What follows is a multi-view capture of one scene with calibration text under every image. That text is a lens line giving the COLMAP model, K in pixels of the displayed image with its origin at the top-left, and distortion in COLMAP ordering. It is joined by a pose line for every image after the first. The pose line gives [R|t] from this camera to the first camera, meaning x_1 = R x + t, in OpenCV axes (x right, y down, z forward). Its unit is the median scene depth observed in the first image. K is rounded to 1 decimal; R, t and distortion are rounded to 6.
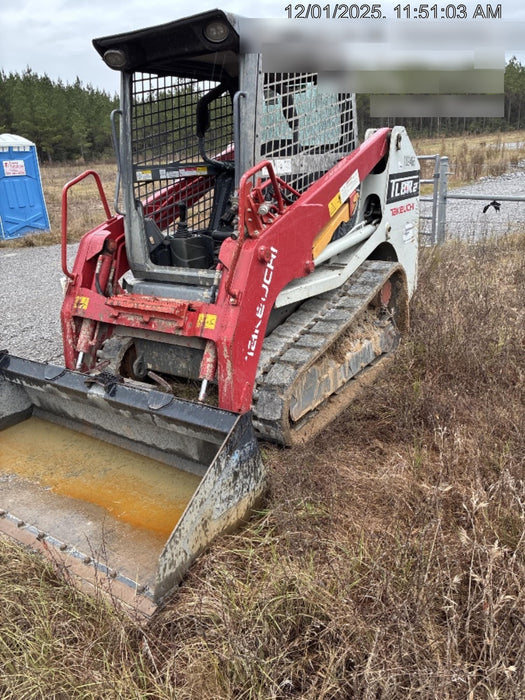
lens RADIAL K [[531.7, 0, 266.6], [0, 531.7, 351.4], [0, 0, 1]] dist [0.001147, -0.003150]
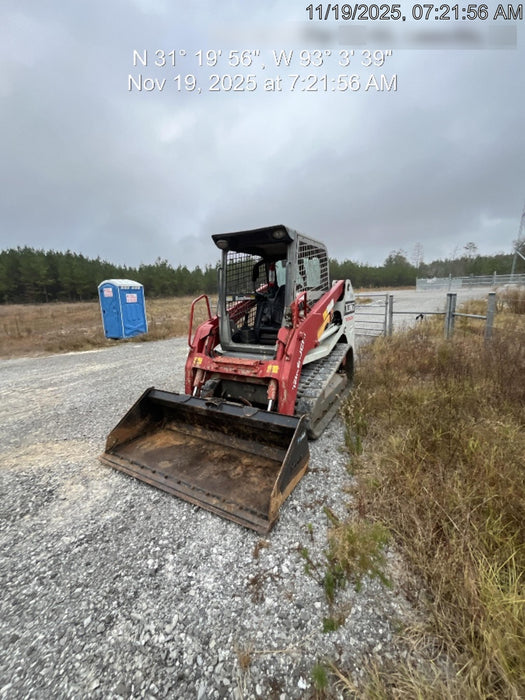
lens RADIAL K [[287.5, 0, 264.3], [0, 287.5, 344.3], [0, 0, 1]] dist [-0.003948, -0.000373]
pose [[0.997541, 0.015036, 0.068455, -0.174650], [-0.001998, 0.982420, -0.186673, 0.041418], [-0.070058, 0.186077, 0.980034, -0.037879]]
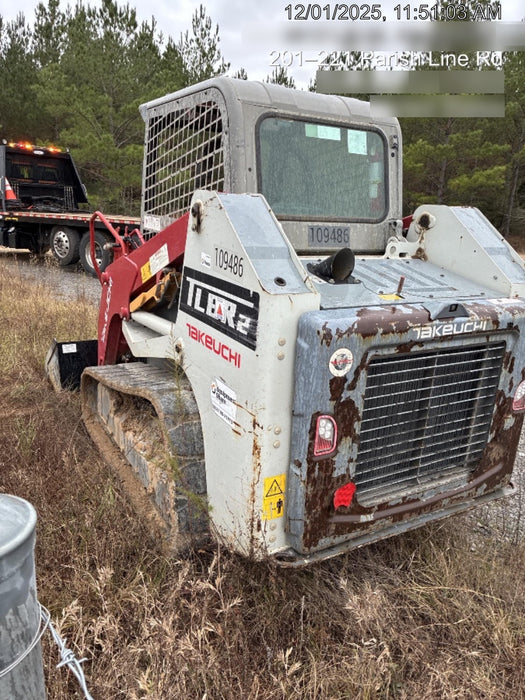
lens RADIAL K [[531.7, 0, 266.6], [0, 531.7, 351.4], [0, 0, 1]] dist [0.001147, -0.003150]
pose [[-0.446245, 0.277934, -0.850657, 0.831357], [-0.341839, 0.825531, 0.449049, -0.630599], [0.827050, 0.491173, -0.273380, 1.460421]]
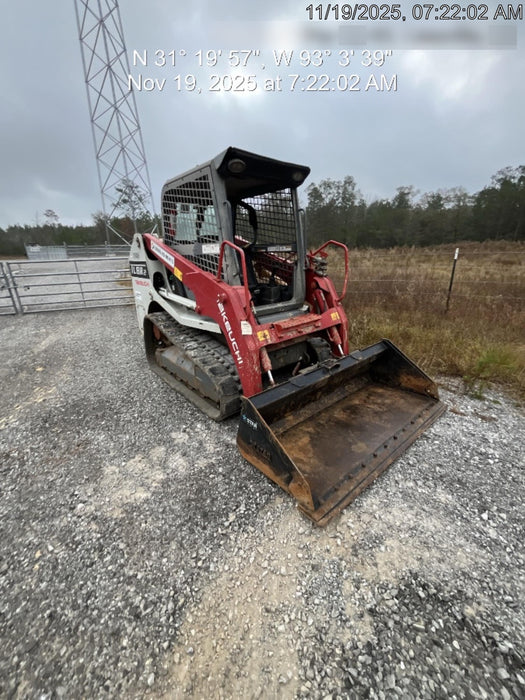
lens RADIAL K [[287.5, 0, 264.3], [0, 287.5, 344.3], [0, 0, 1]] dist [-0.003948, -0.000373]
pose [[0.269806, -0.244145, 0.931449, -1.003210], [0.346512, 0.927137, 0.142643, -0.168033], [-0.898406, 0.284272, 0.334746, 0.731393]]
